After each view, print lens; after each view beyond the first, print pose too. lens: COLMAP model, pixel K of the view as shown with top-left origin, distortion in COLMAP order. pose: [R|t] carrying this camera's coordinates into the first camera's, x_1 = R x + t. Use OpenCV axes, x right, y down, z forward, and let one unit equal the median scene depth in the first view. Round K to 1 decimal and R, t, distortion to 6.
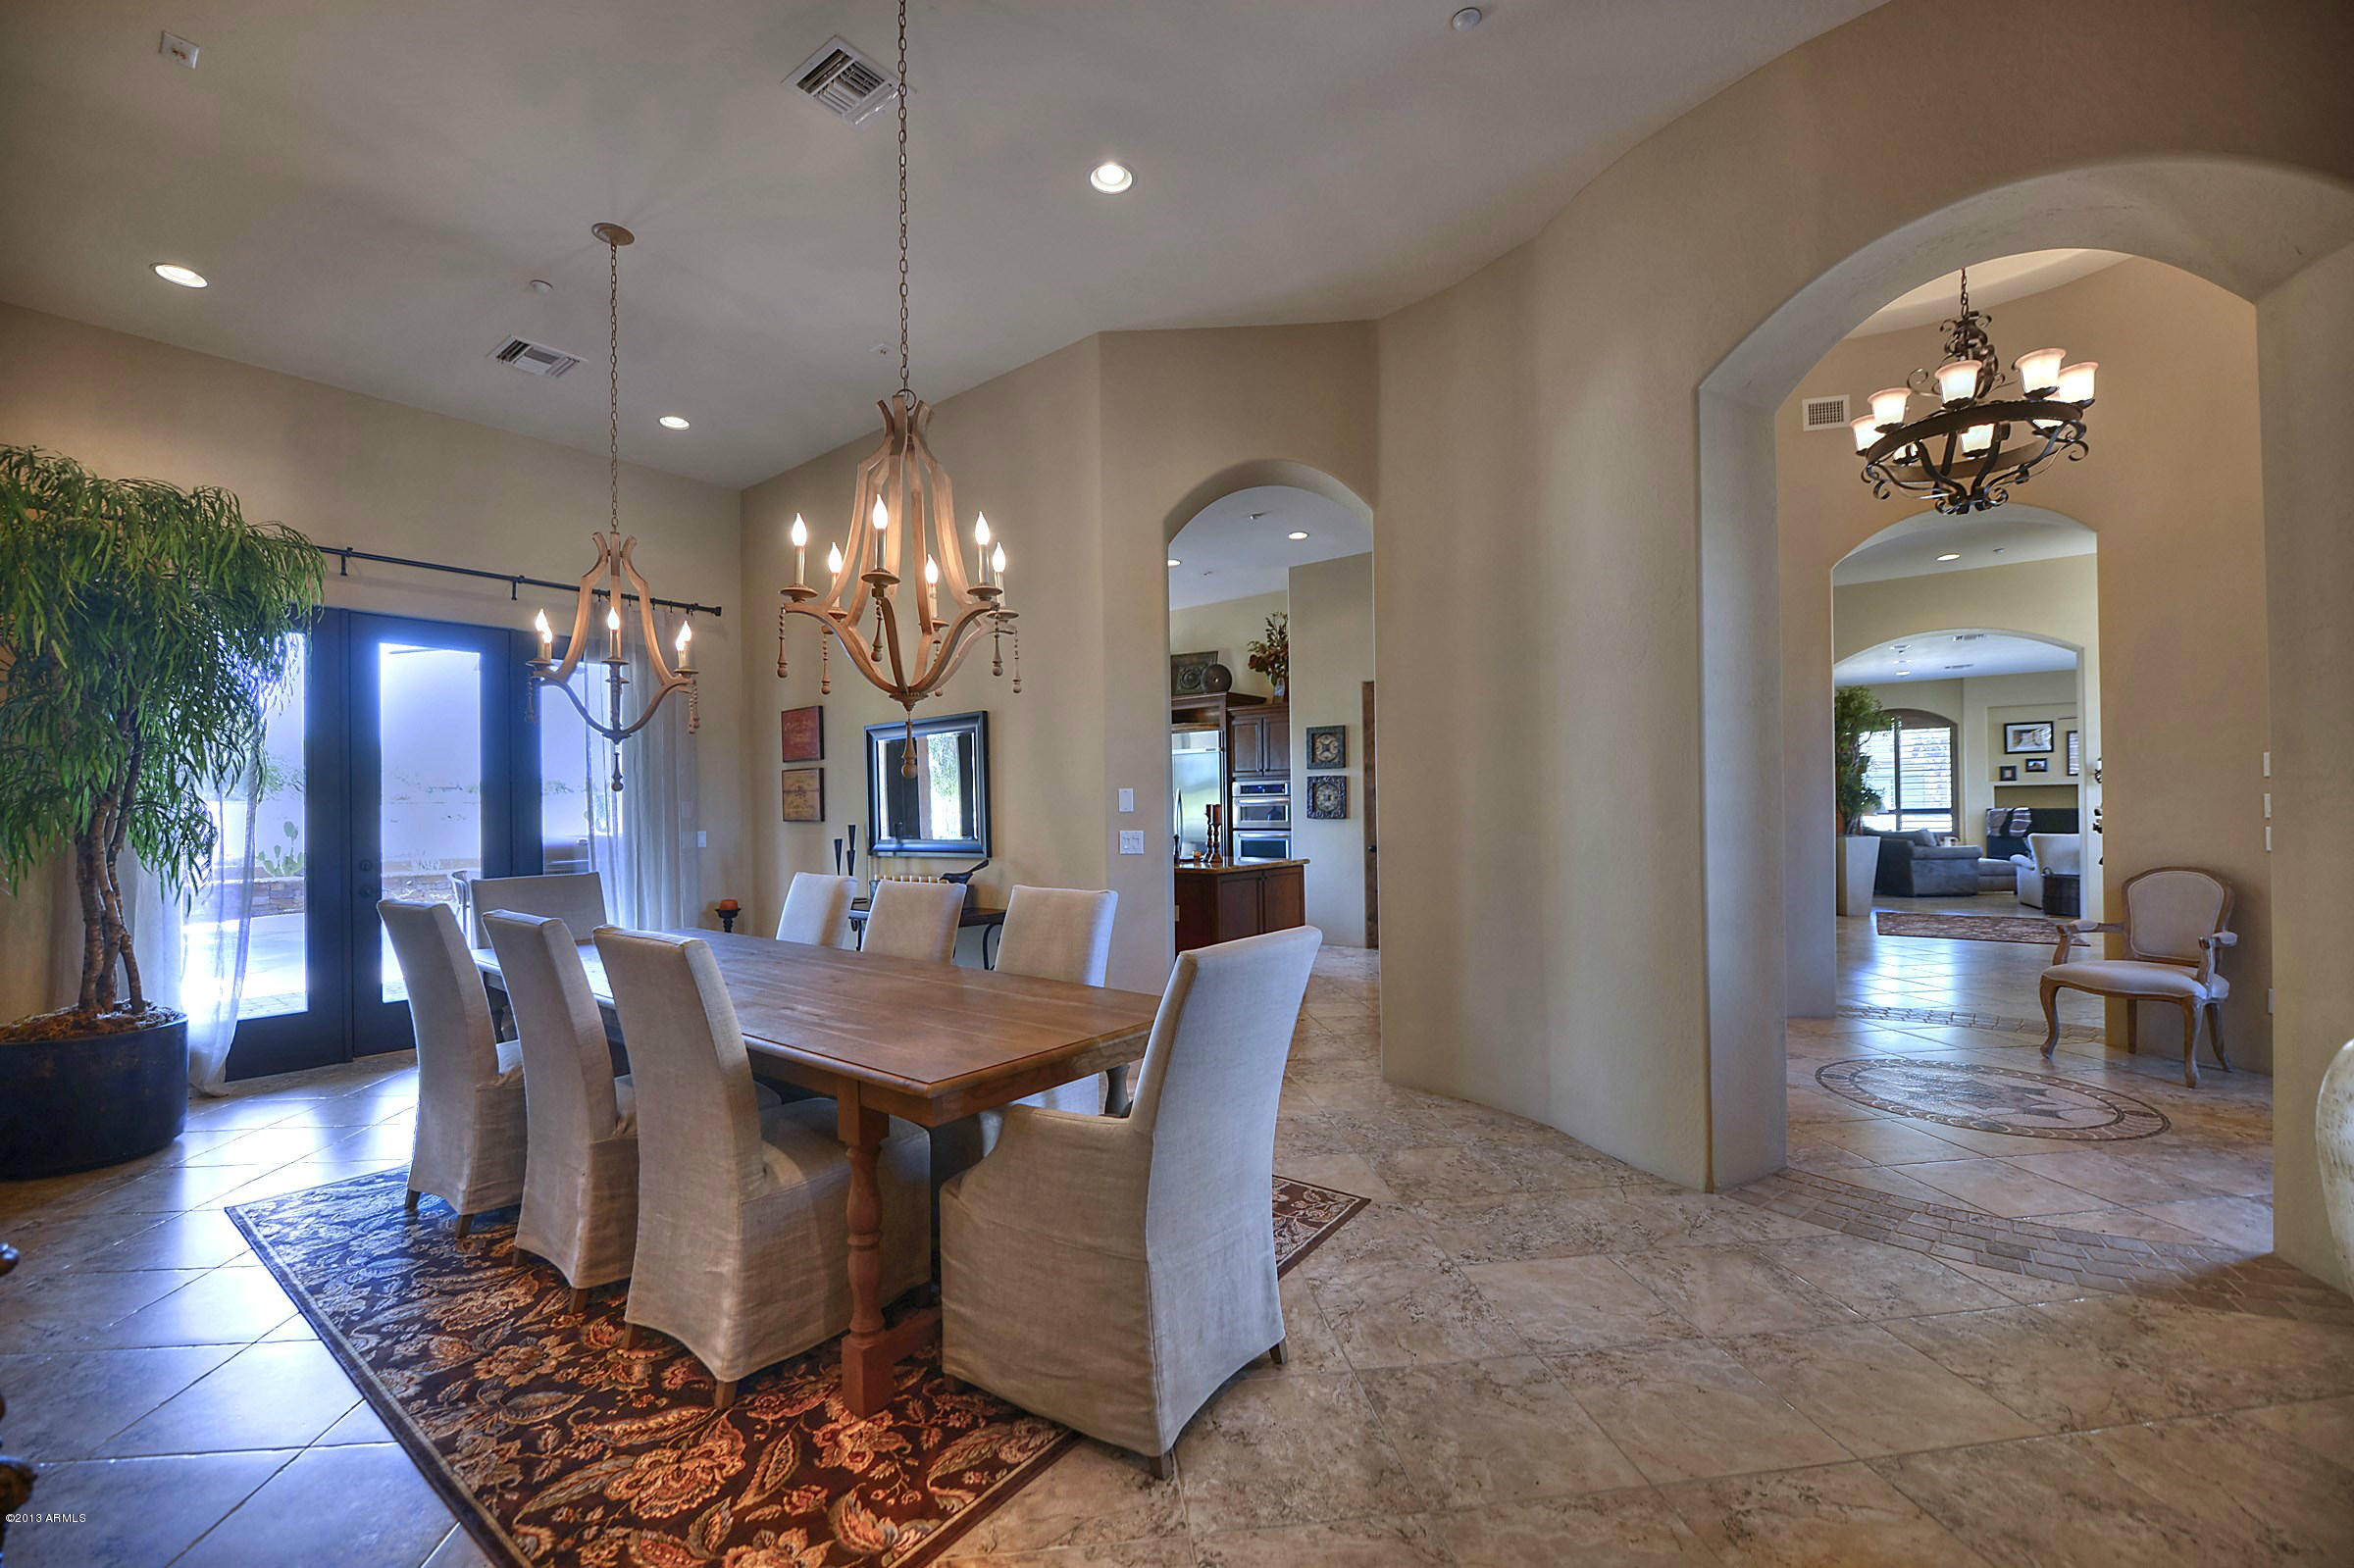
lens RADIAL K [[944.6, 0, 1193.7], [0, 944.6, 805.7], [0, 0, 1]] dist [-0.016227, -0.000101]
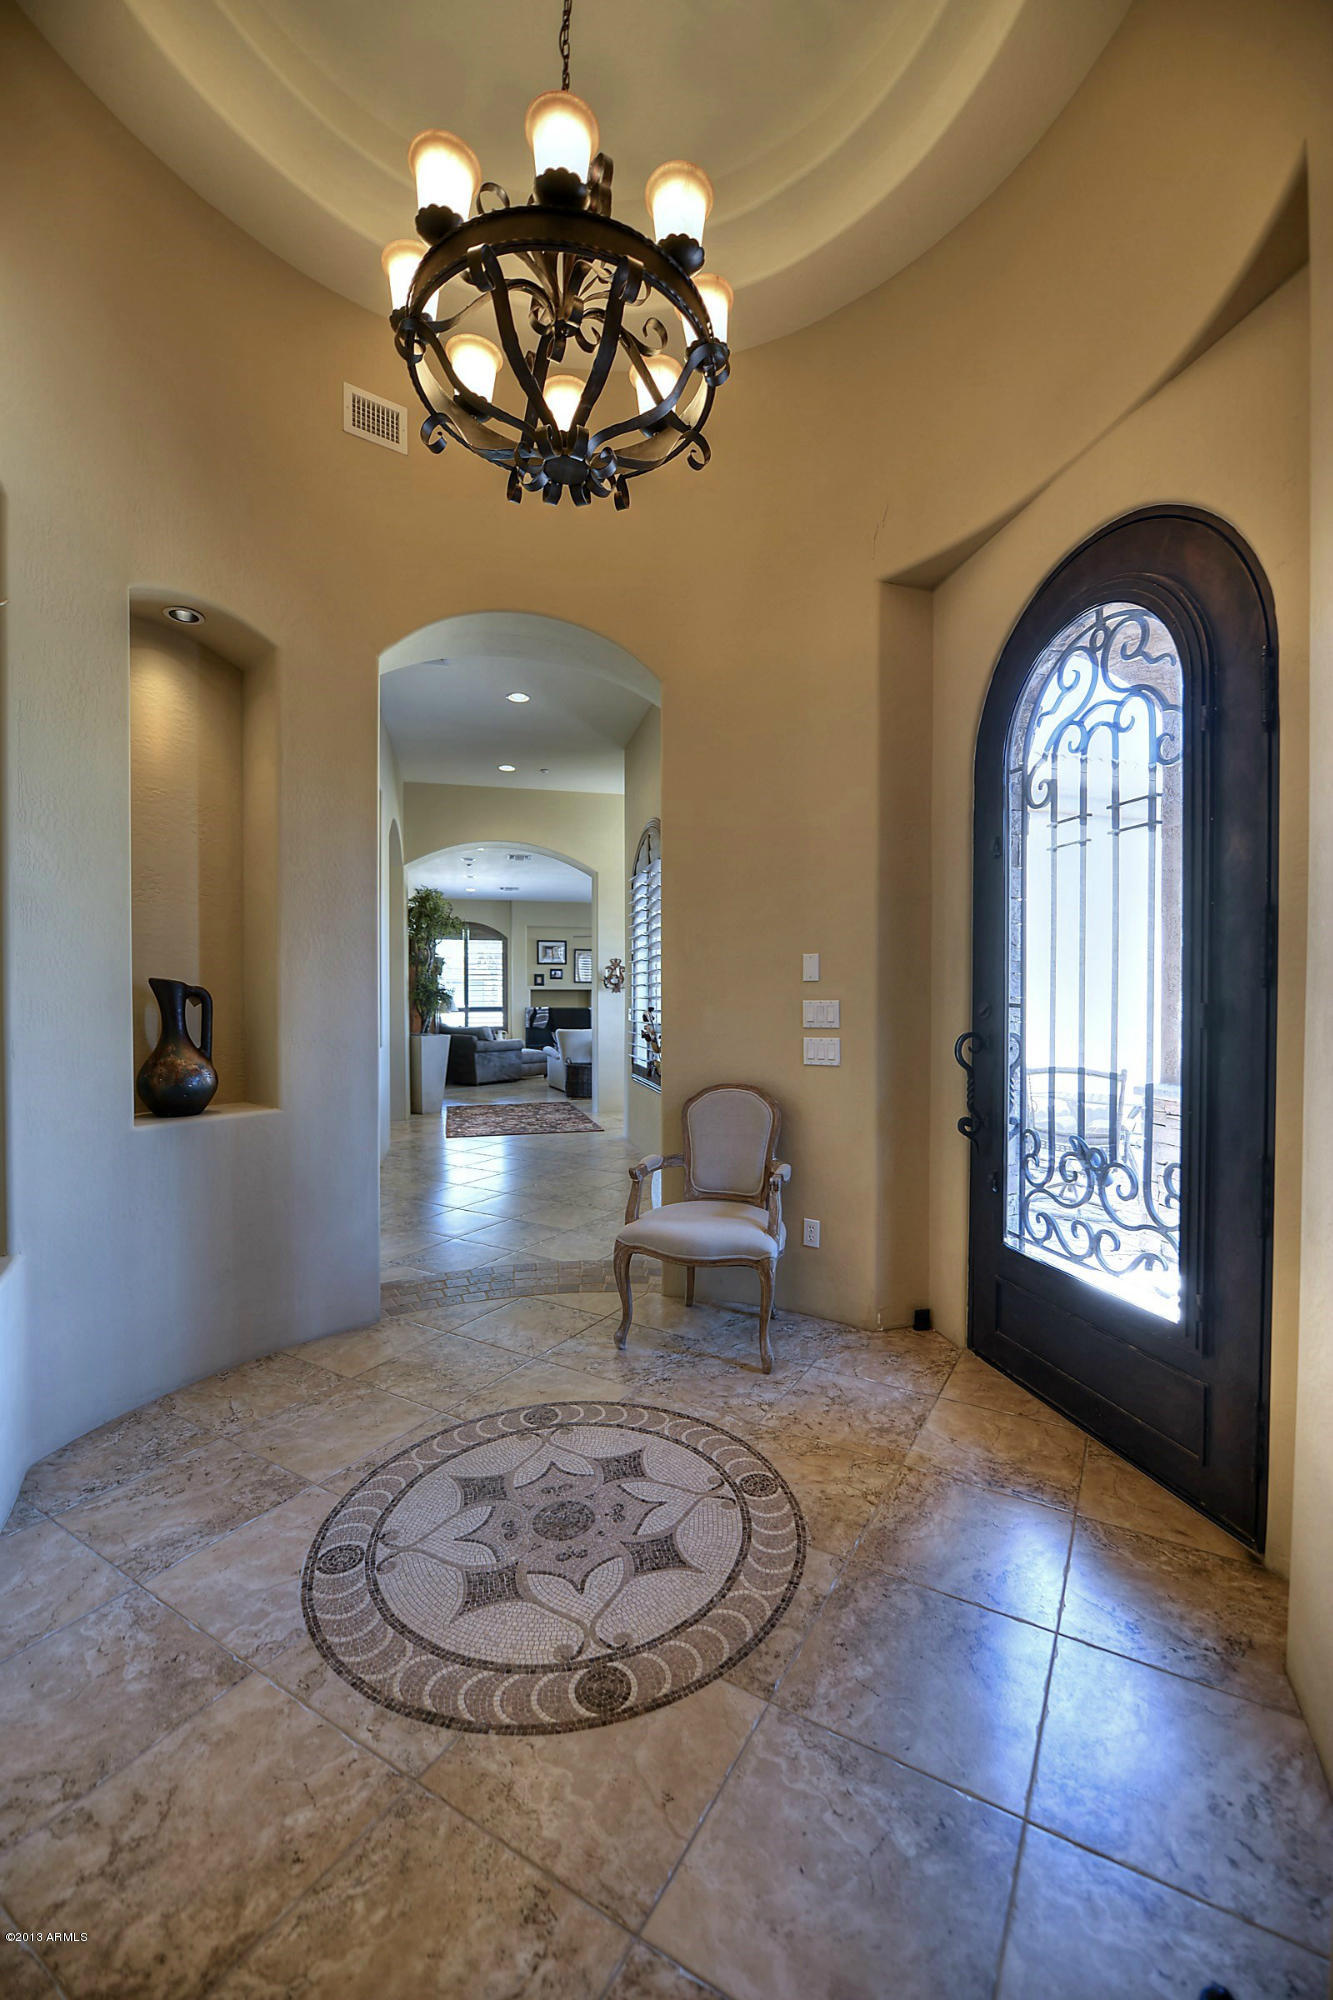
lens RADIAL K [[911.1, 0, 665.8], [0, 911.1, 1020.4], [0, 0, 1]] dist [-0.000692, 0.000092]
pose [[0.652549, -0.003946, 0.757736, 0.110585], [-0.012042, 0.999806, 0.015576, -0.001472], [-0.757651, -0.019289, 0.652375, 0.143154]]
